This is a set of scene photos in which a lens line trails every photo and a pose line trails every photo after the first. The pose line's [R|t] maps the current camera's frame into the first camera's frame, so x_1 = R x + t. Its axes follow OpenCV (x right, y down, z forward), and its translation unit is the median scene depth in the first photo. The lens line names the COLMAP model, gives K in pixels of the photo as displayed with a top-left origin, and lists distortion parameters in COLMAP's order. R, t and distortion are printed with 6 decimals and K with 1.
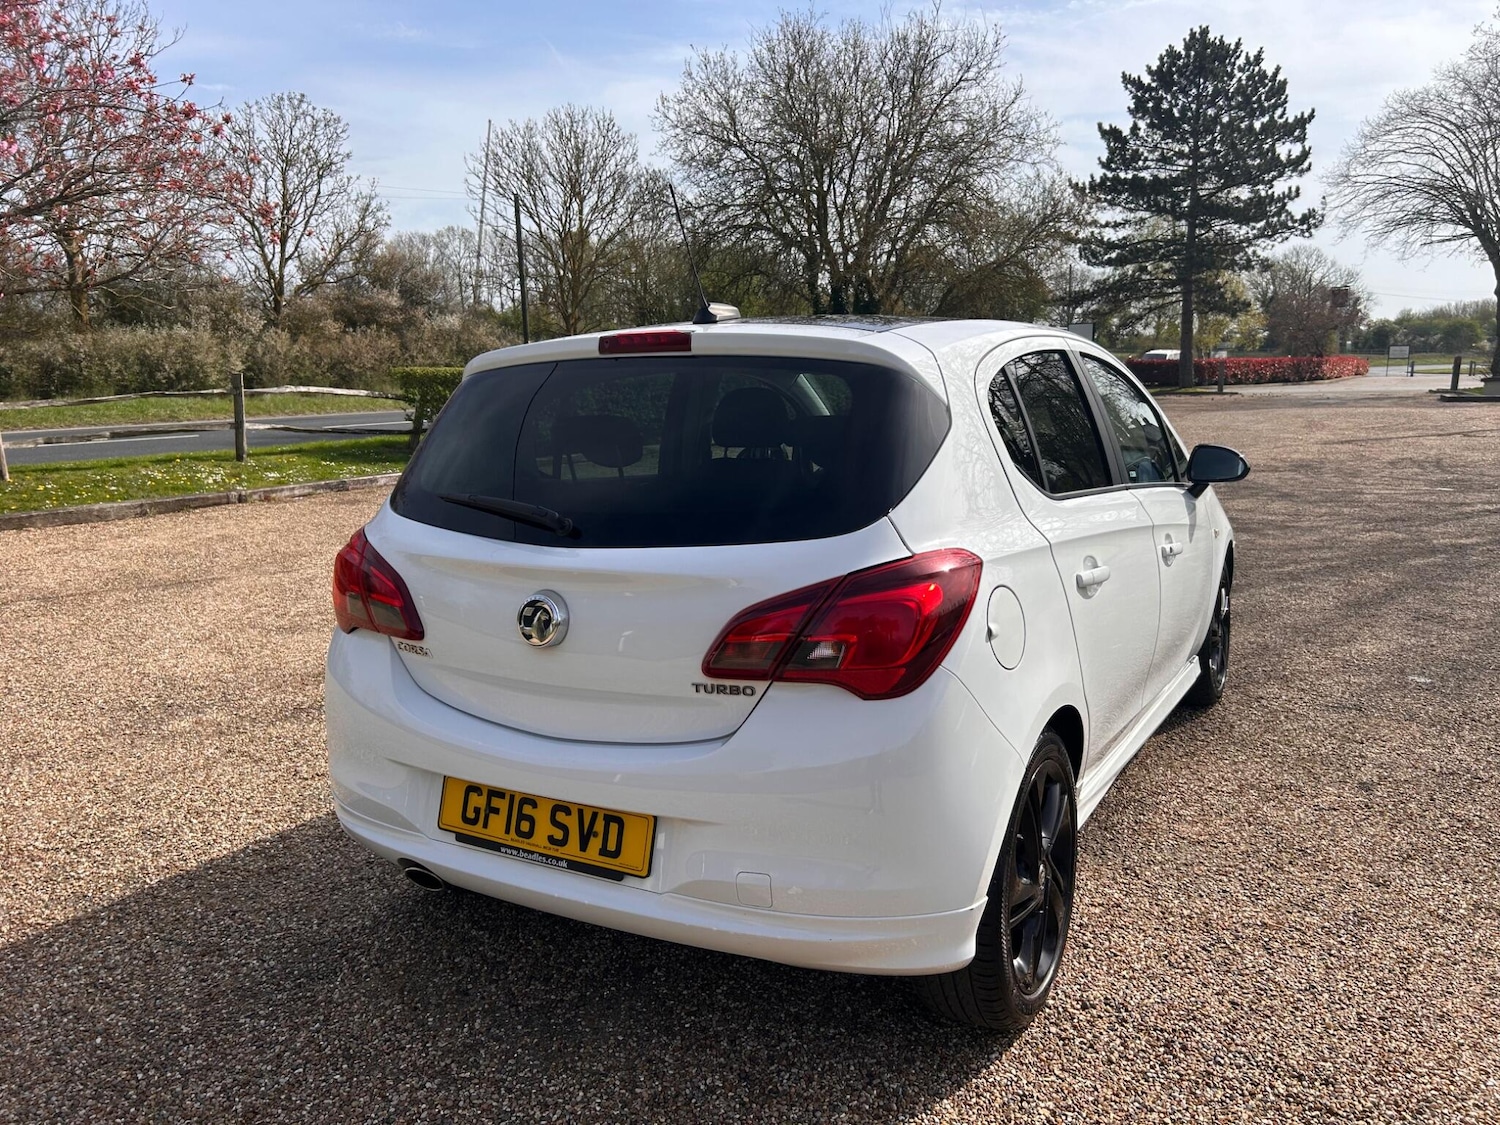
lens RADIAL K [[1132.4, 0, 761.6], [0, 1132.4, 568.5], [0, 0, 1]] dist [0.053078, -0.057049]
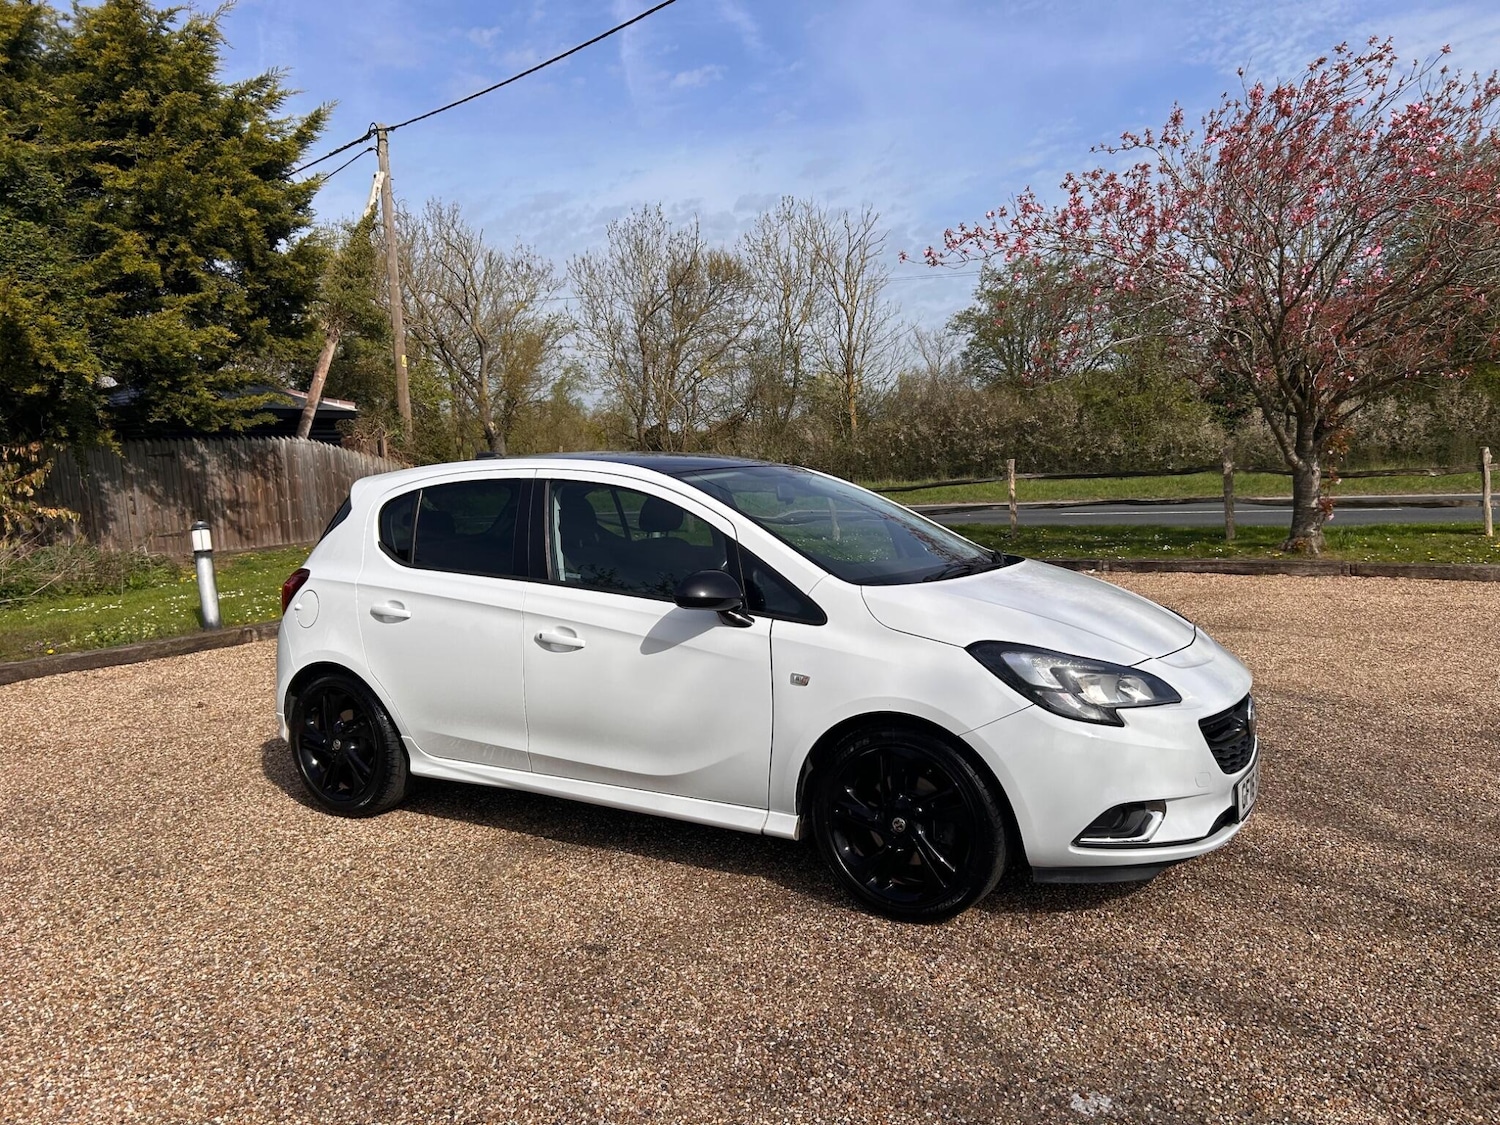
lens RADIAL K [[1132.4, 0, 758.9], [0, 1132.4, 575.1], [0, 0, 1]] dist [0.053078, -0.057049]
pose [[-0.017801, 0.114922, -0.993215, 2.162732], [-0.139456, 0.983377, 0.116283, -0.356315], [0.990068, 0.140580, -0.001479, 1.676687]]
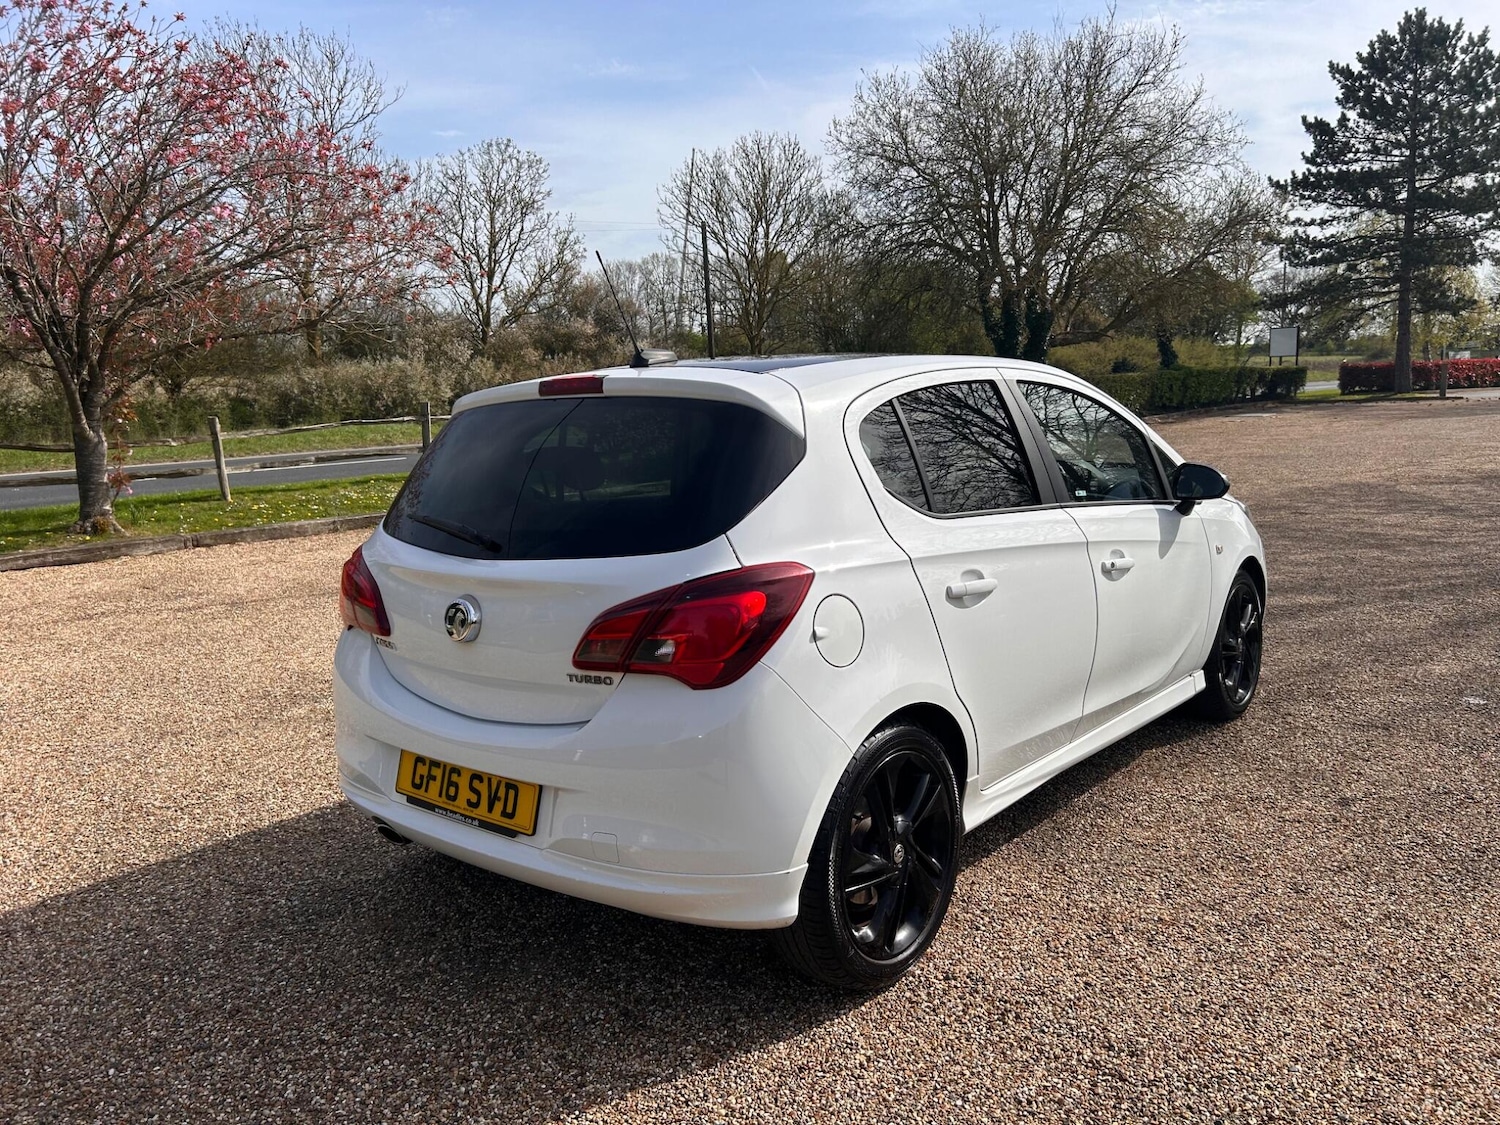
lens RADIAL K [[1132.4, 0, 760.3], [0, 1132.4, 568.3], [0, 0, 1]] dist [0.053078, -0.057049]
pose [[0.984797, 0.005400, -0.173625, 0.301502], [-0.007713, 0.999890, -0.012649, 0.003322], [0.173537, 0.013796, 0.984731, -0.124648]]
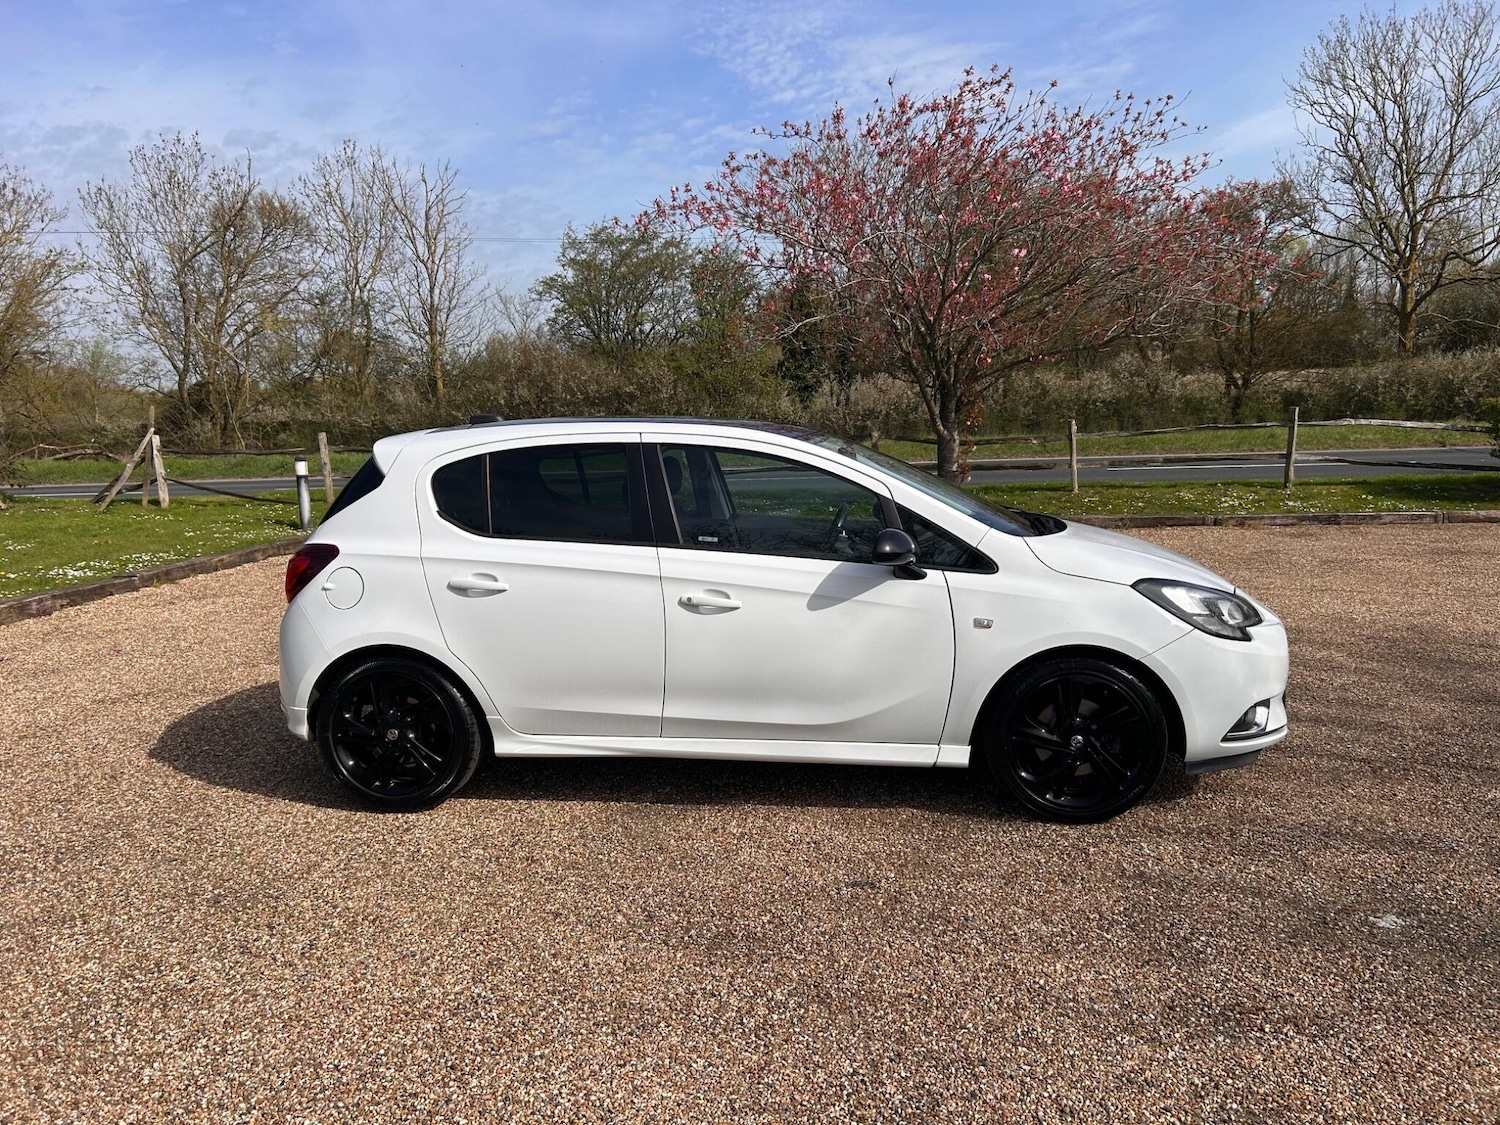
lens RADIAL K [[1132.4, 0, 755.1], [0, 1132.4, 567.6], [0, 0, 1]] dist [0.053078, -0.057049]
pose [[0.384464, 0.128785, -0.914113, 2.079264], [-0.141173, 0.986776, 0.079647, -0.220251], [0.912282, 0.098427, 0.397560, 0.771838]]
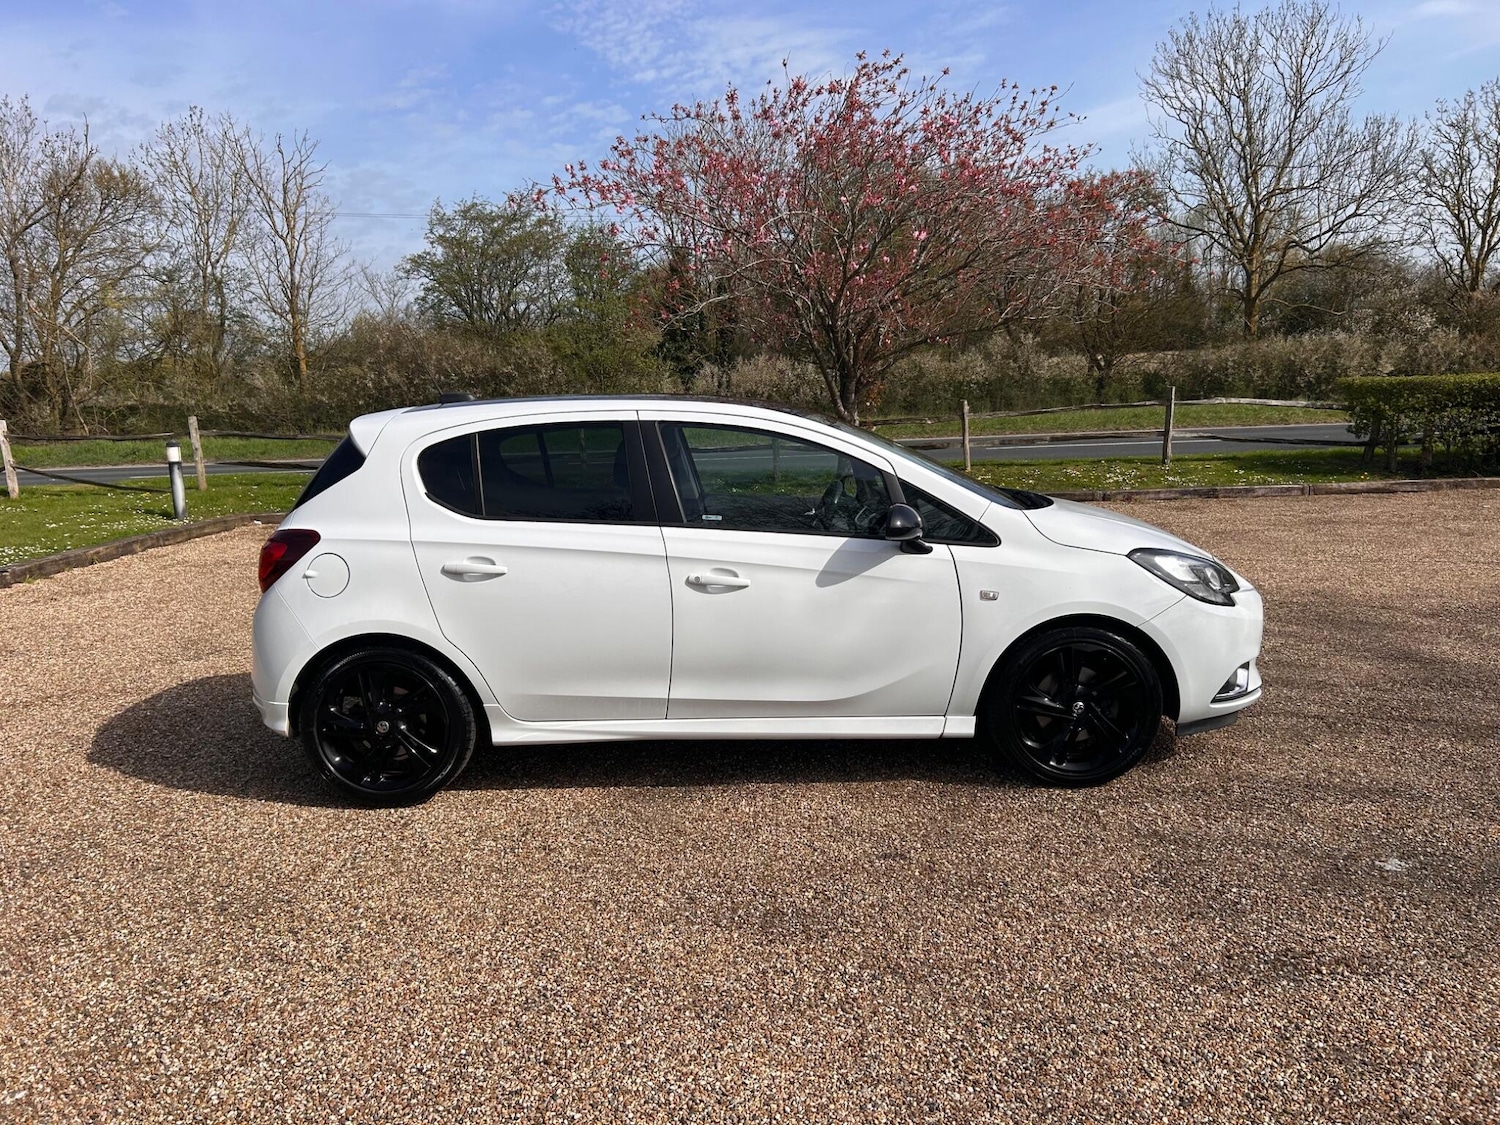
lens RADIAL K [[1132.4, 0, 755.6], [0, 1132.4, 561.8], [0, 0, 1]] dist [0.053078, -0.057049]
pose [[0.491549, 0.128835, -0.861267, 1.979571], [-0.130087, 0.988762, 0.073663, -0.183663], [0.861079, 0.075831, 0.502785, 0.589616]]
